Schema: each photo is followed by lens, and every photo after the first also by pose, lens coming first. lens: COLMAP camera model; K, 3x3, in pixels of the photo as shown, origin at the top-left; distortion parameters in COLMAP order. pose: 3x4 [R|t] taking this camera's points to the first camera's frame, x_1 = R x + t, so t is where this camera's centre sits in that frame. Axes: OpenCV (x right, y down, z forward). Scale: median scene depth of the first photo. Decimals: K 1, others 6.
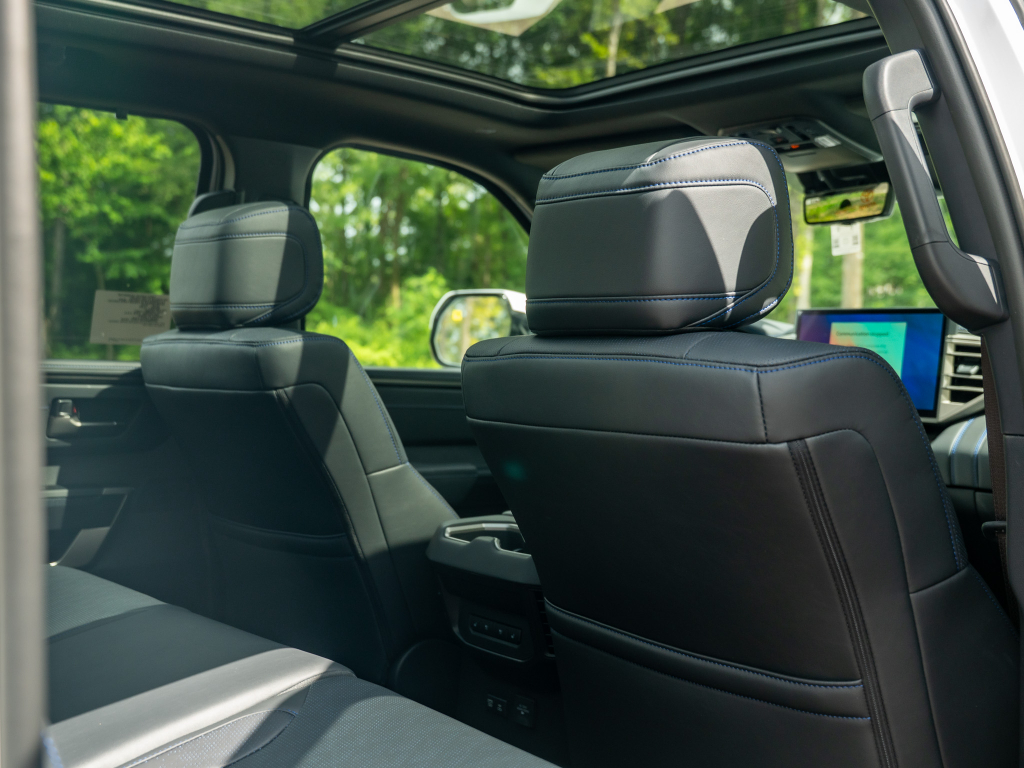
lens RADIAL K [[1194.2, 0, 521.7], [0, 1194.2, 381.6], [0, 0, 1]] dist [0.005389, 0.056695]
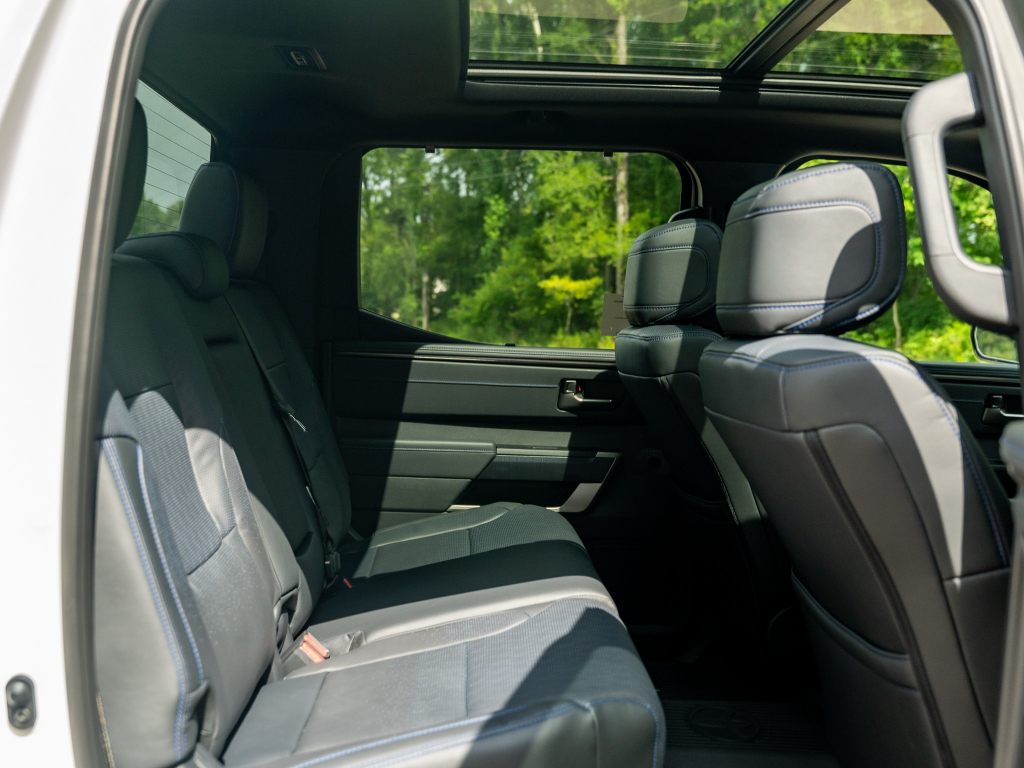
lens RADIAL K [[1194.2, 0, 521.7], [0, 1194.2, 381.6], [0, 0, 1]] dist [0.005389, 0.056695]
pose [[0.798637, 0.035719, -0.600752, 0.567752], [-0.030322, 0.999358, 0.019108, -0.009964], [0.601049, 0.002956, 0.799207, -0.074106]]
